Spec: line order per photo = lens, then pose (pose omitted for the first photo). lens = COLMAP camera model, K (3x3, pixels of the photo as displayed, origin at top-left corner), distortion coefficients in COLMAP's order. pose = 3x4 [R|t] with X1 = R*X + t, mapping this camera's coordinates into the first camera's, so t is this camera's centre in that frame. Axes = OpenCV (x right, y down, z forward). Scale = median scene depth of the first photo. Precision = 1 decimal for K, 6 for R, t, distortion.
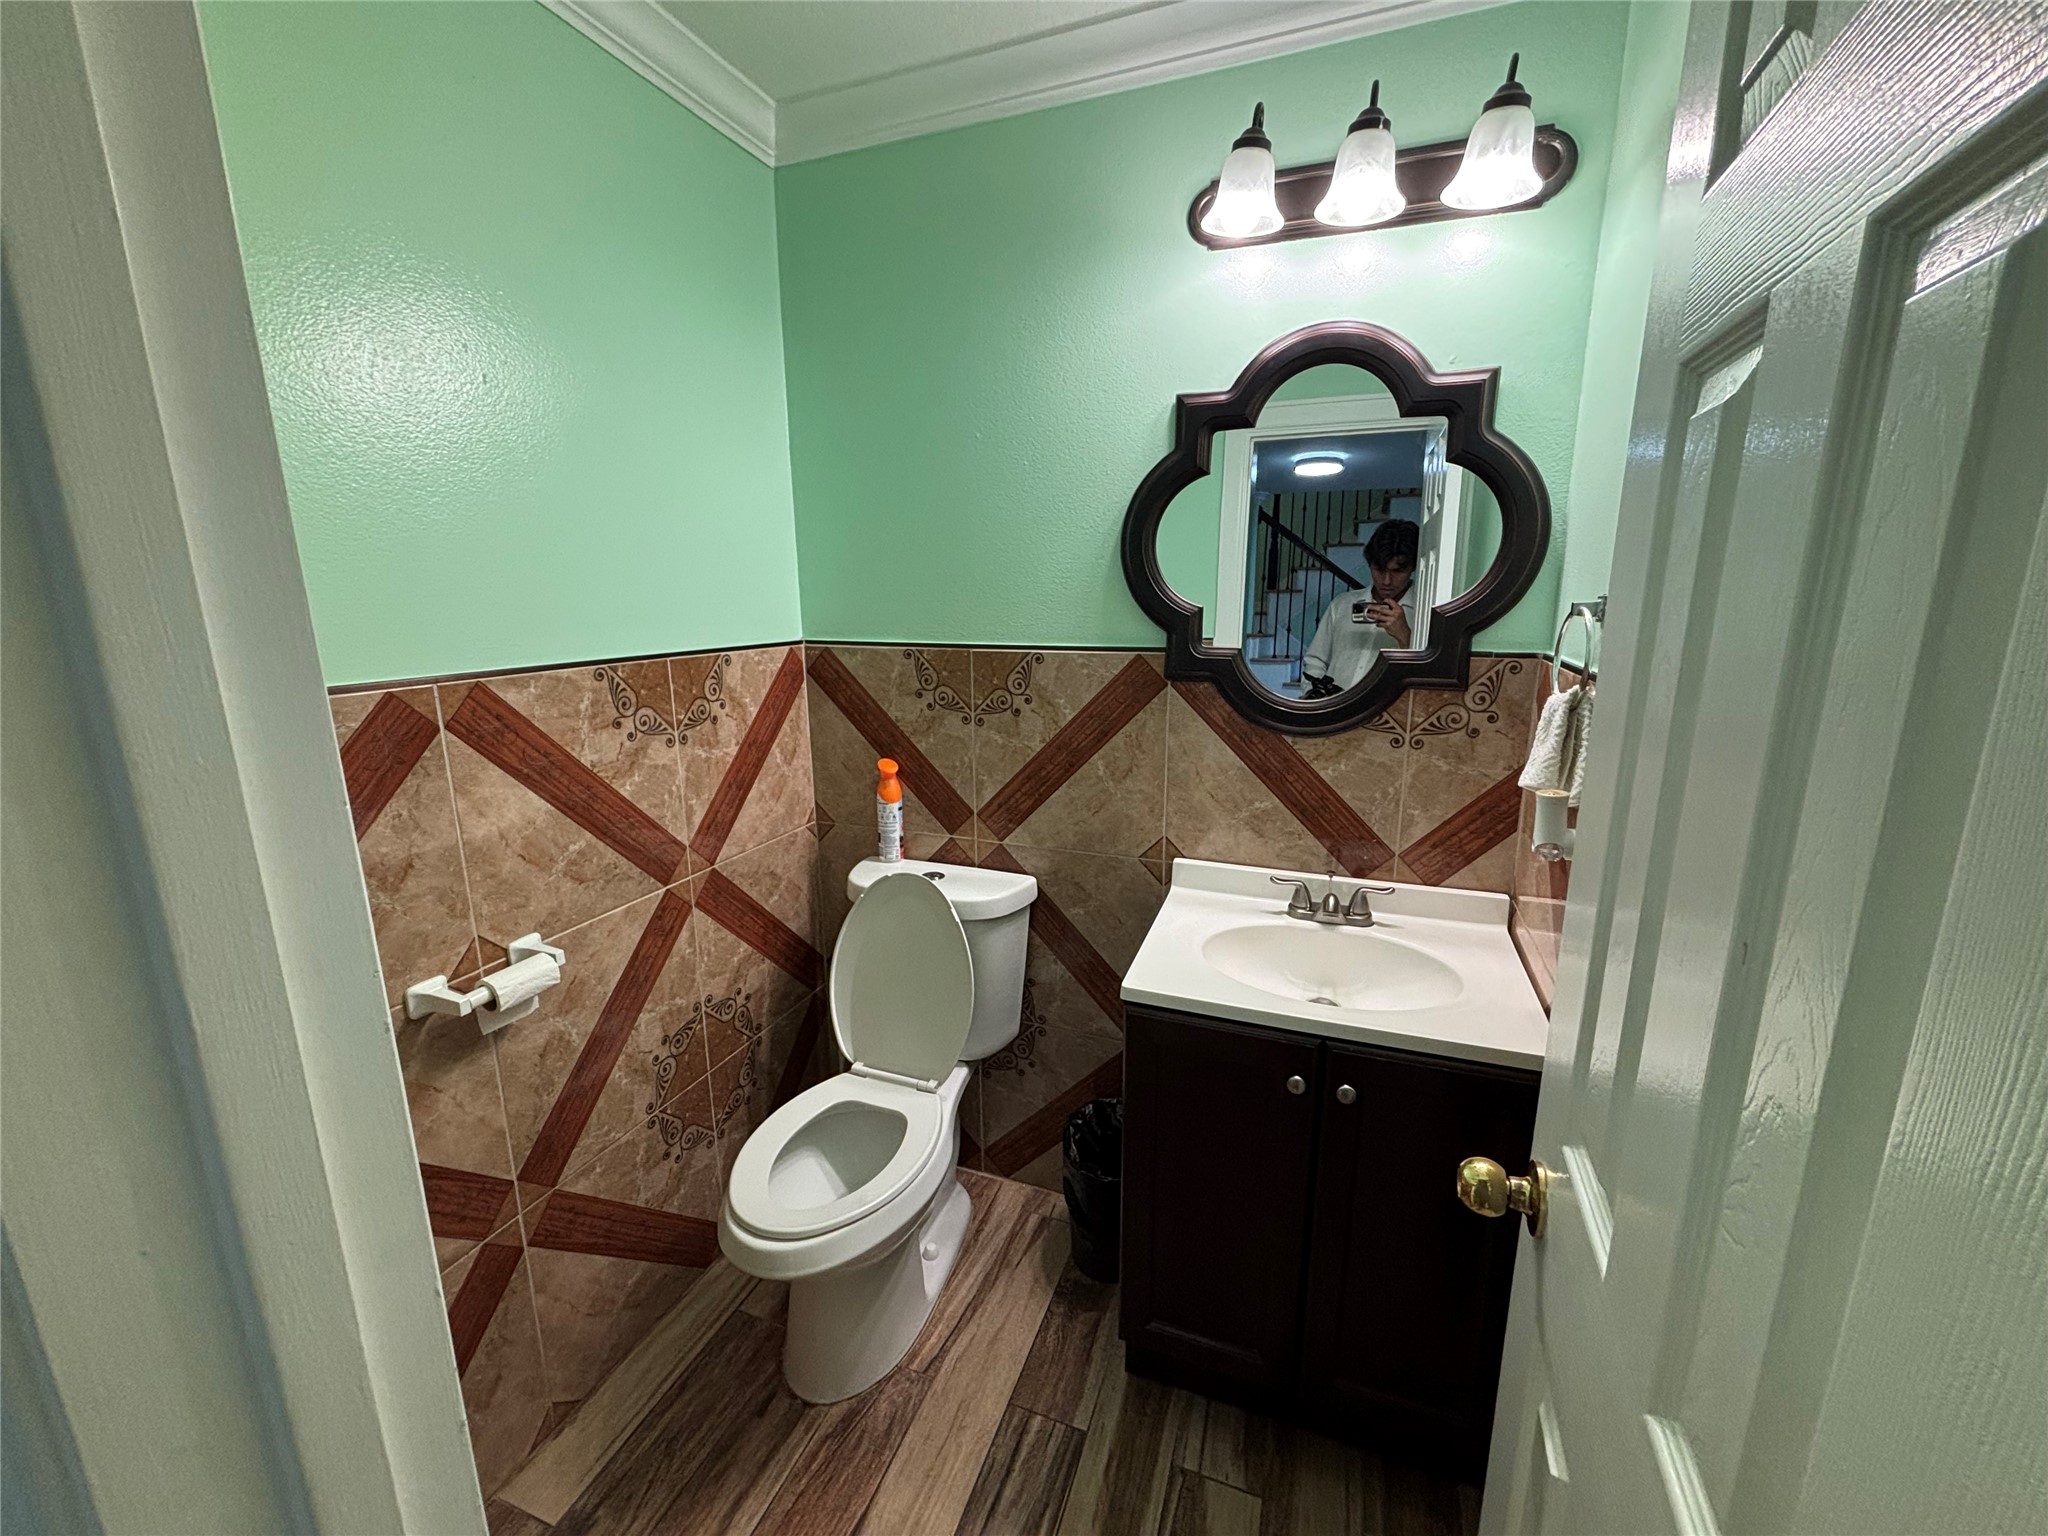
lens RADIAL K [[828.5, 0, 1024.0], [0, 828.5, 768.0], [0, 0, 1]] dist [-0.001163, 0.000067]
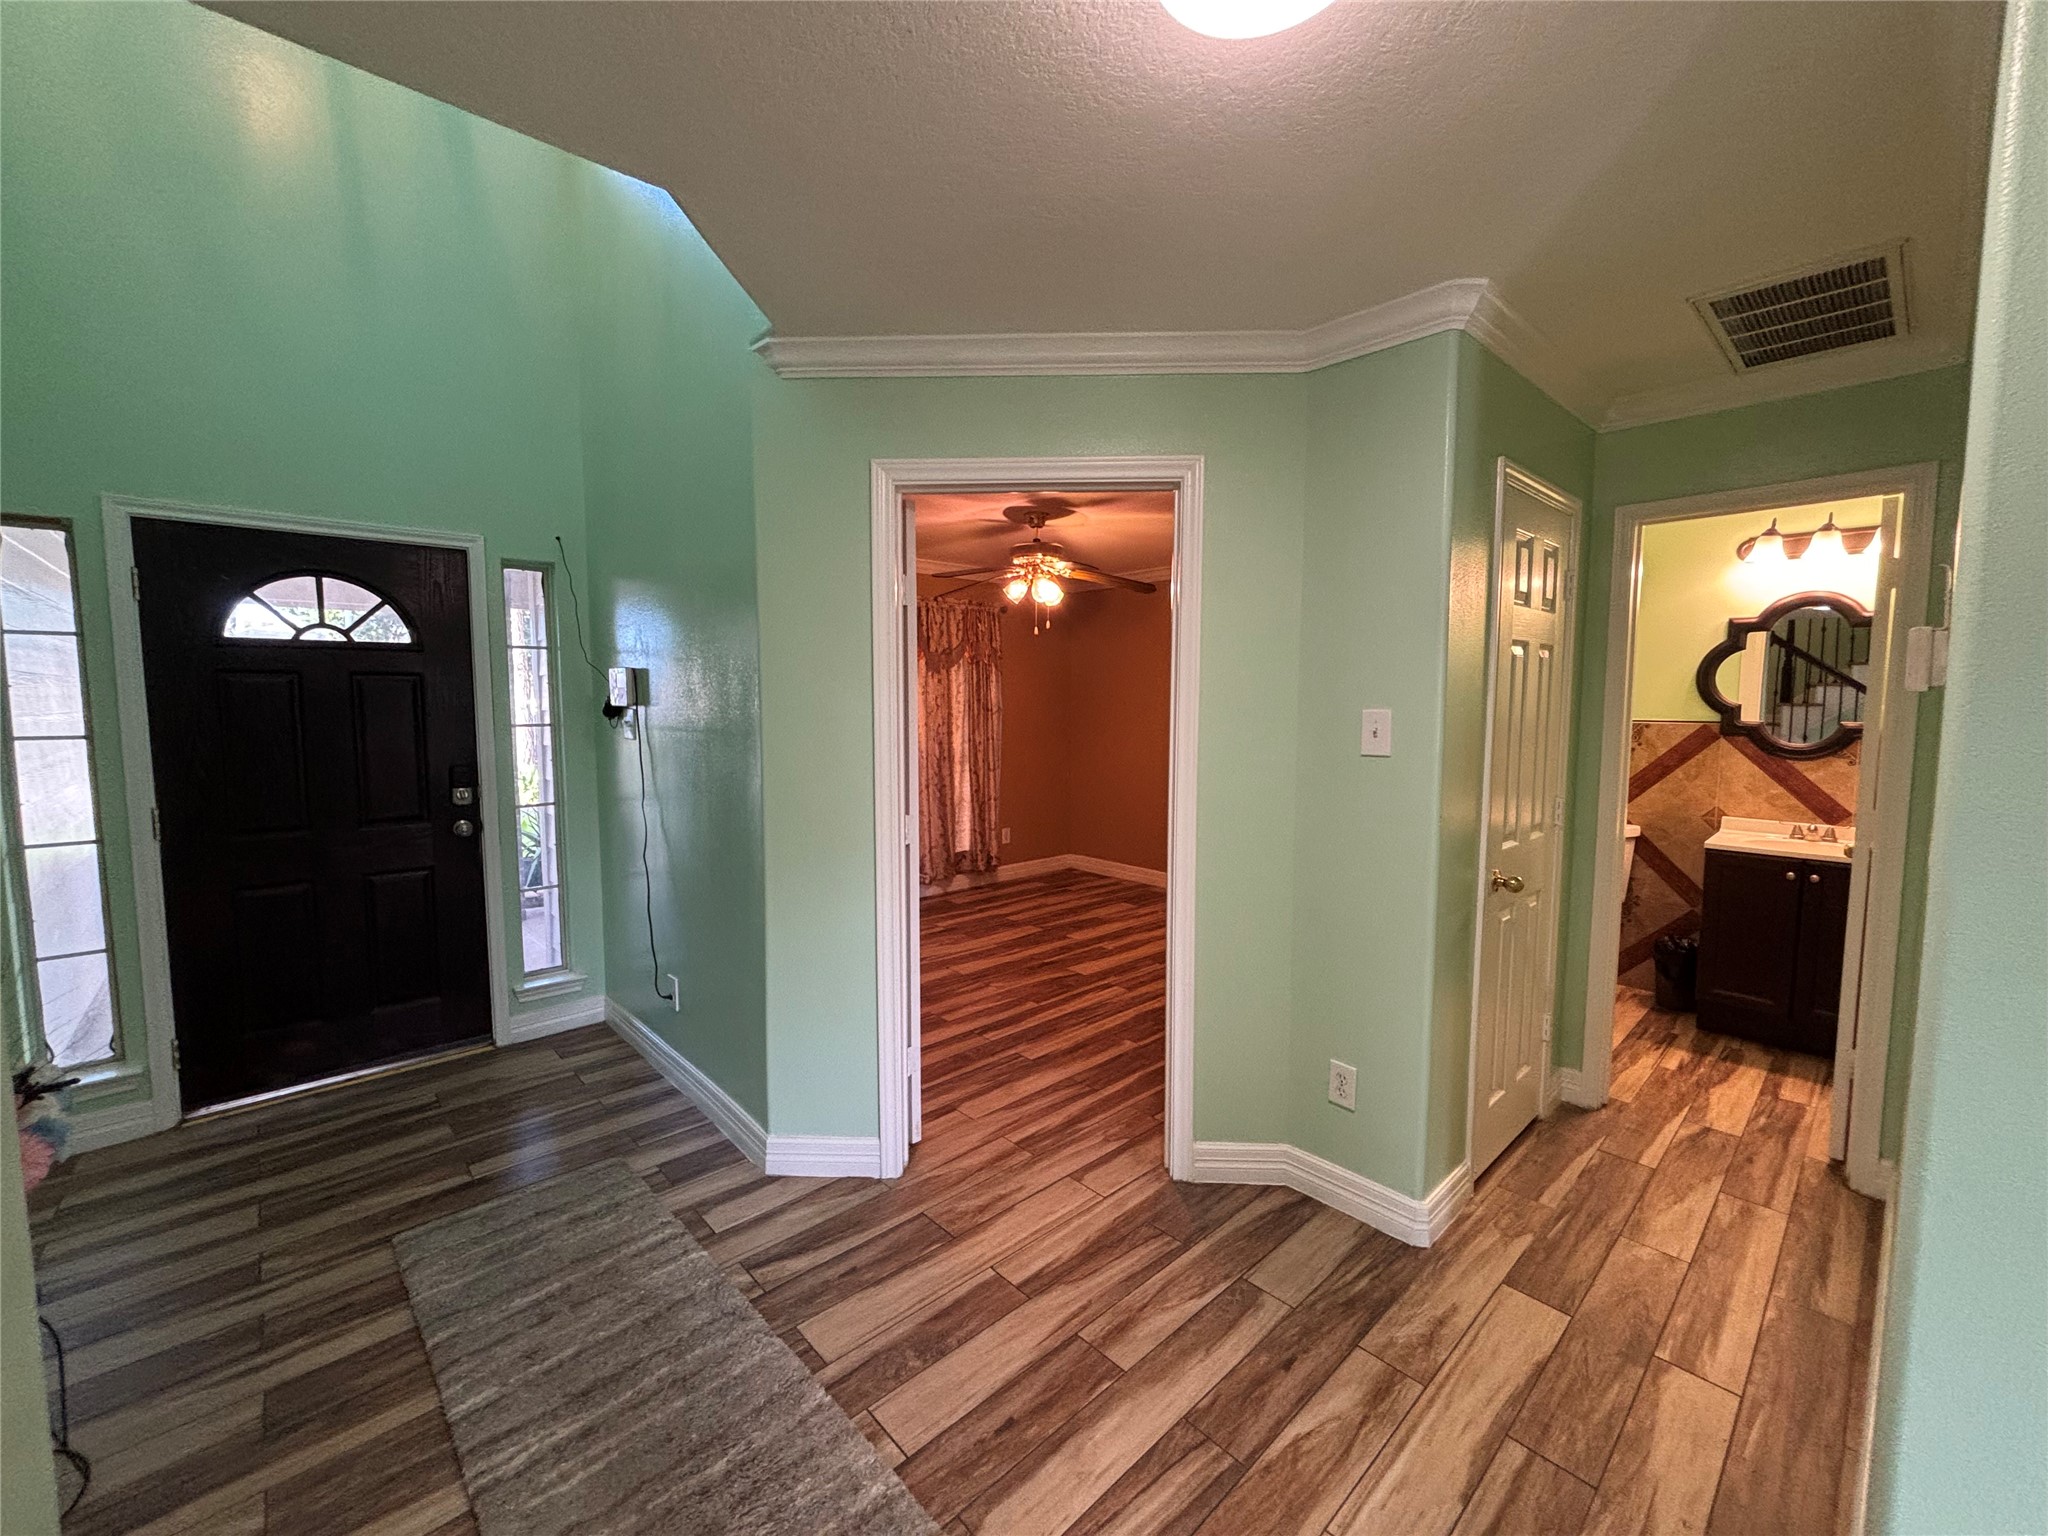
lens RADIAL K [[828.5, 0, 1024.0], [0, 828.5, 768.0], [0, 0, 1]] dist [-0.001163, 0.000067]
pose [[0.896125, 0.048619, -0.441131, -0.522395], [-0.105815, 0.988722, -0.105985, 0.415860], [0.431003, 0.141654, 0.891163, -1.793962]]
